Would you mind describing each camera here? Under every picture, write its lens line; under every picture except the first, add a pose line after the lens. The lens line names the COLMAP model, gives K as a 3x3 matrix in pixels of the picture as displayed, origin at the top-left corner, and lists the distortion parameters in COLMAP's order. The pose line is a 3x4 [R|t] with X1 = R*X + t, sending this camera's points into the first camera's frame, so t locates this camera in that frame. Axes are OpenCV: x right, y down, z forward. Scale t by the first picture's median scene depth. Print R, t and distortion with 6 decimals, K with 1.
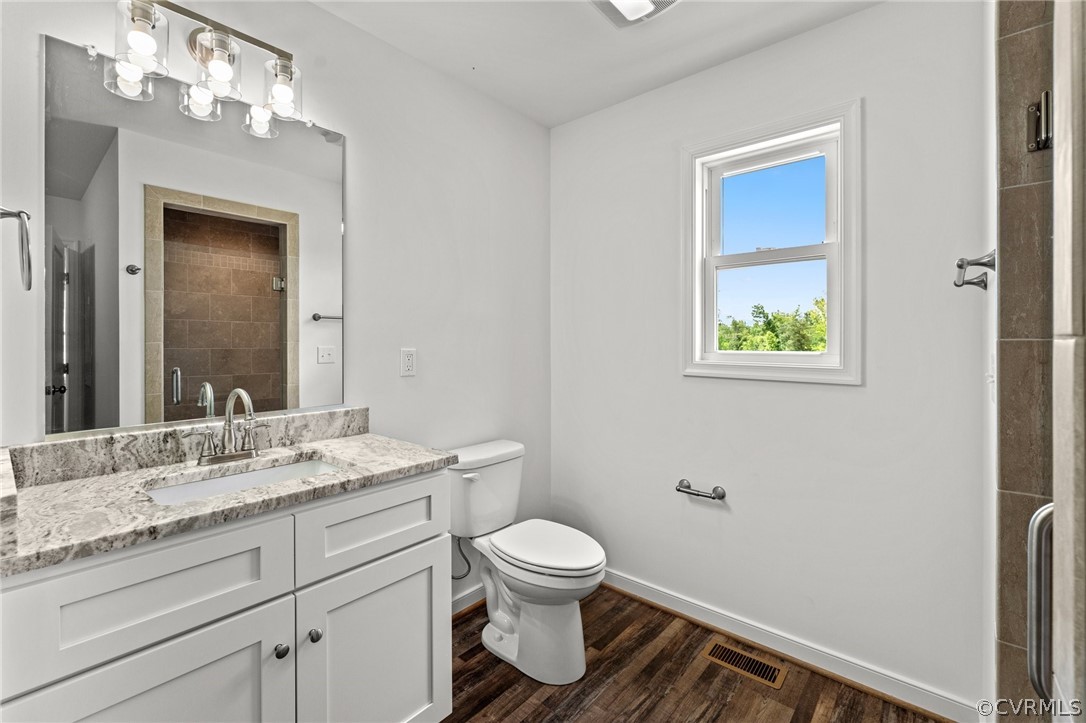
lens RADIAL K [[470.2, 0, 550.7], [0, 470.2, 359.1], [0, 0, 1]] dist [-0.004233, 0.001354]
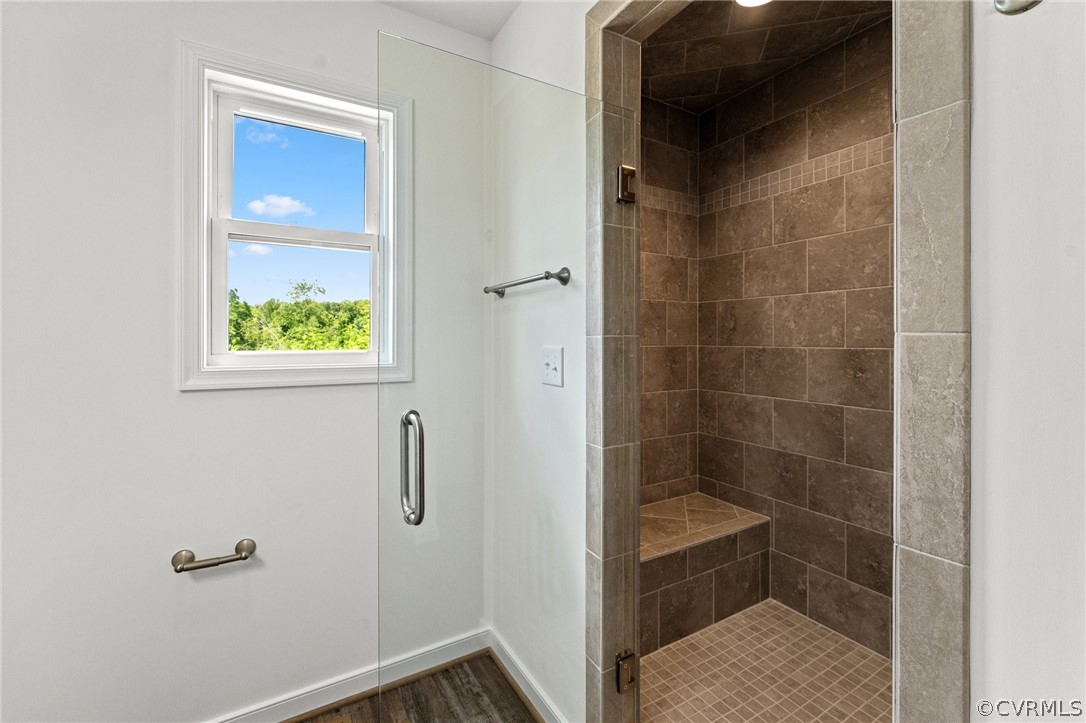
lens RADIAL K [[470.2, 0, 542.2], [0, 470.2, 348.5], [0, 0, 1]] dist [-0.004233, 0.001354]
pose [[0.330318, -0.019994, 0.943658, -0.196664], [0.038788, 0.999219, 0.007594, -0.011648], [-0.943073, 0.034094, 0.330835, 0.379275]]
